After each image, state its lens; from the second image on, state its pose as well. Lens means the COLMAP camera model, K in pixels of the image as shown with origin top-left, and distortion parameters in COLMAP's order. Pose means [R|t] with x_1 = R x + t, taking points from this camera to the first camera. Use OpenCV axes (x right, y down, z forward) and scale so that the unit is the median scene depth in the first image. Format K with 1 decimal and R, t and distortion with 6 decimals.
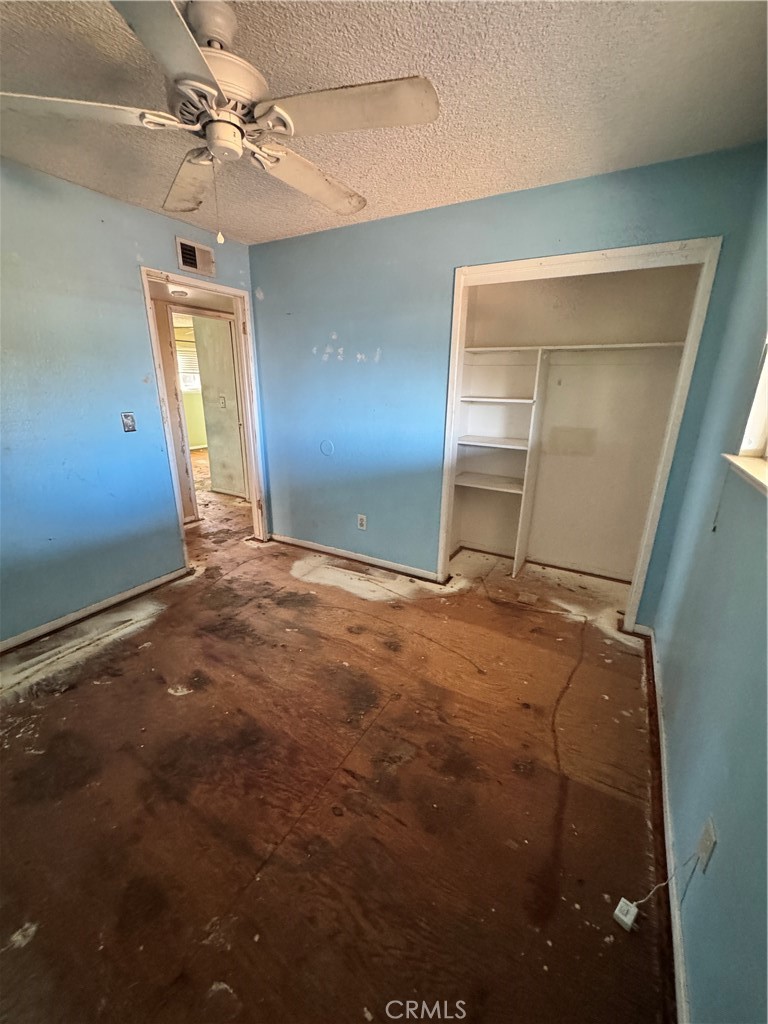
lens RADIAL K [[409.6, 0, 383.8], [0, 409.6, 508.9], [0, 0, 1]] dist [-0.005063, 0.000615]
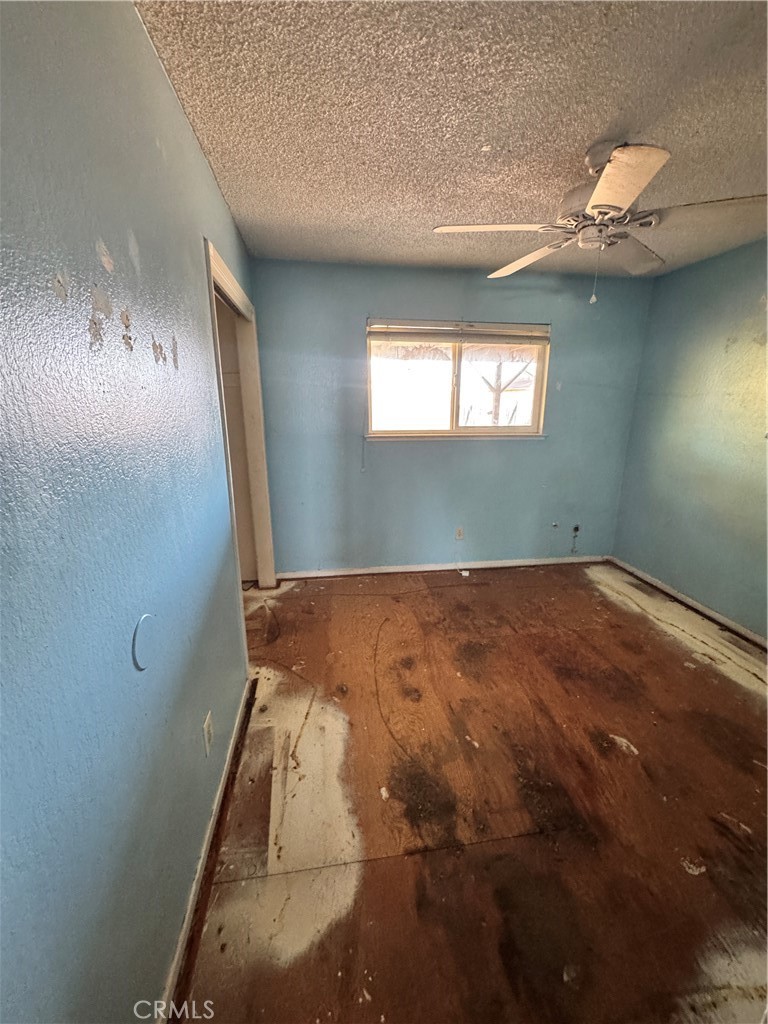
lens RADIAL K [[409.6, 0, 385.9], [0, 409.6, 507.4], [0, 0, 1]] dist [-0.005063, 0.000615]
pose [[-0.622498, -0.212004, 0.753360, -0.581387], [0.218075, 0.877497, 0.427132, -0.417196], [-0.751625, 0.430178, -0.500007, 1.273491]]
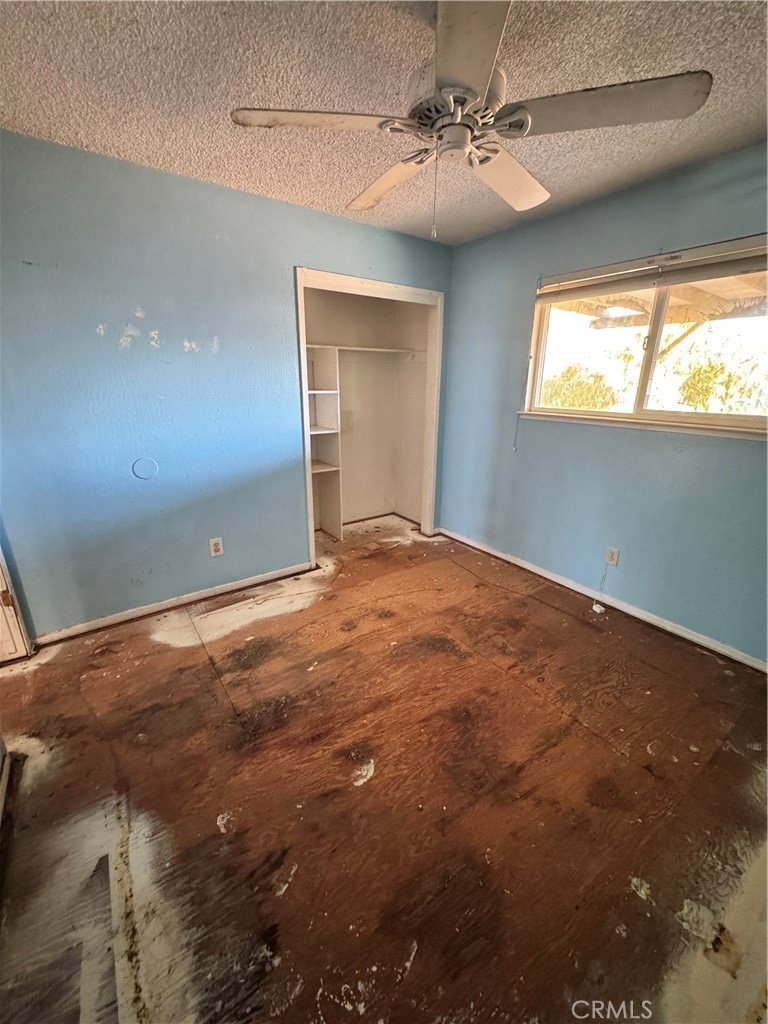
lens RADIAL K [[409.6, 0, 385.3], [0, 409.6, 508.0], [0, 0, 1]] dist [-0.005063, 0.000615]
pose [[0.409381, -0.284268, 0.866948, -0.795936], [0.266567, 0.946027, 0.184322, -0.135077], [-0.872553, 0.155642, 0.463062, 0.404881]]
